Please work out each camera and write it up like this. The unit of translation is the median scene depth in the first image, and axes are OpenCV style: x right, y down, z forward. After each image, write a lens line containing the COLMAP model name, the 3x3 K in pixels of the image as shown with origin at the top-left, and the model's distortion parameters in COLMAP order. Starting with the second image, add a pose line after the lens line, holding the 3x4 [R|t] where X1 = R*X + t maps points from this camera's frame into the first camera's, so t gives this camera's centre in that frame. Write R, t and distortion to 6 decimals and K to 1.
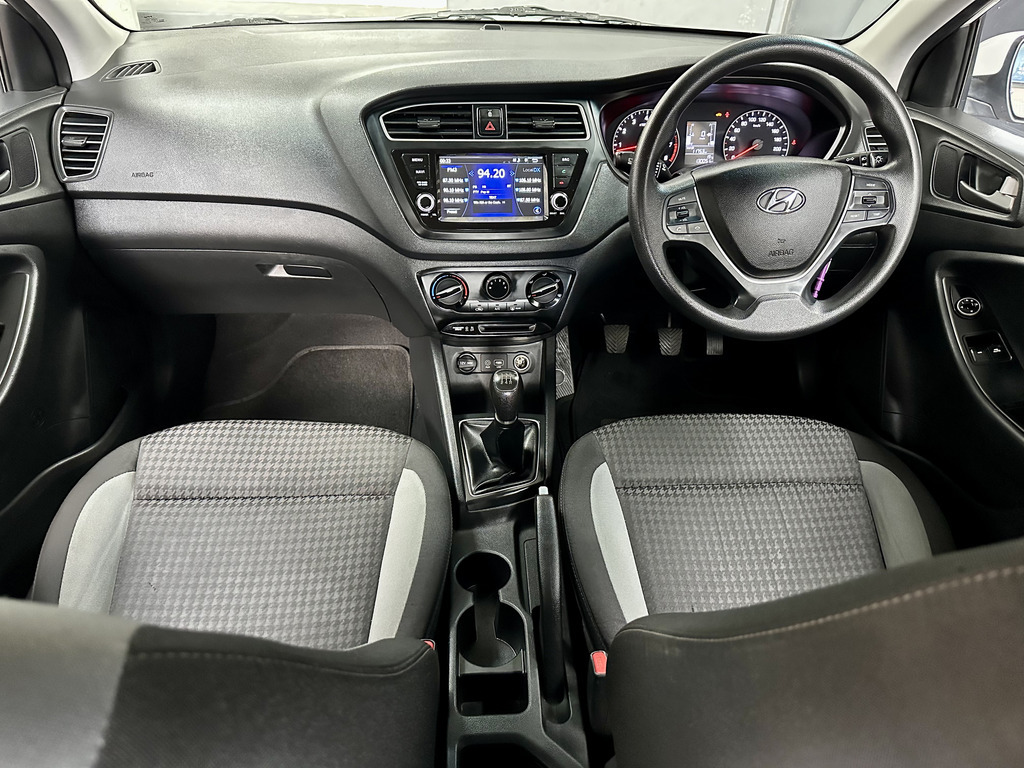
lens RADIAL K [[717.7, 0, 516.6], [0, 717.7, 389.8], [0, 0, 1]] dist [0.060536, -0.076747]
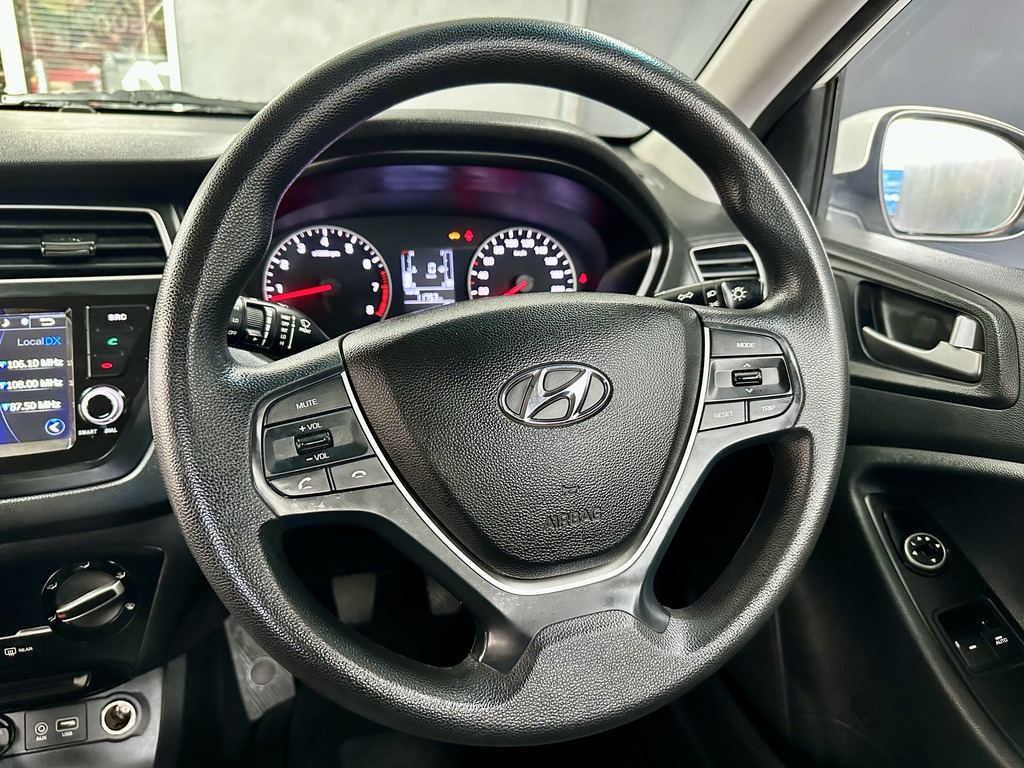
lens RADIAL K [[717.7, 0, 516.6], [0, 717.7, 389.8], [0, 0, 1]] dist [0.060536, -0.076747]
pose [[0.971614, -0.062453, 0.228181, 0.207532], [0.109163, 0.974058, -0.198230, -0.153407], [-0.209881, 0.217512, 0.953225, 0.513145]]
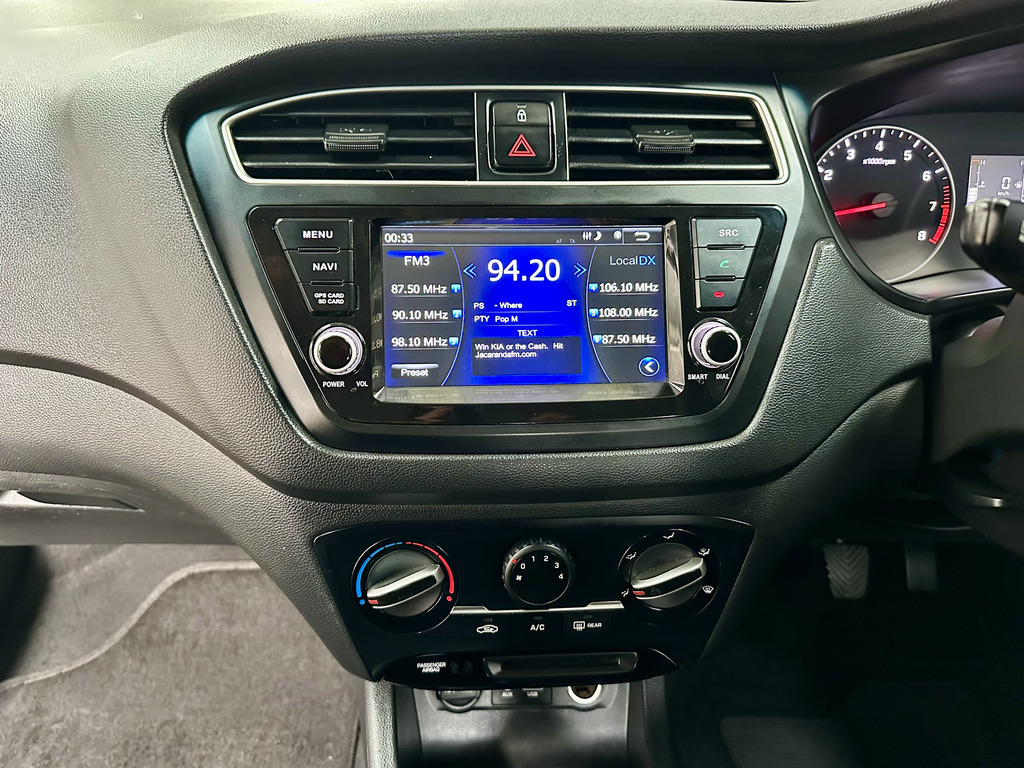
lens RADIAL K [[724.8, 0, 512.0], [0, 724.8, 384.0], [0, 0, 1]] dist [-0.000191, 0.000566]
pose [[0.999799, 0.000775, -0.020055, -0.033810], [-0.003457, 0.990967, -0.134059, -0.193739], [0.019770, 0.134101, 0.990770, 0.644770]]
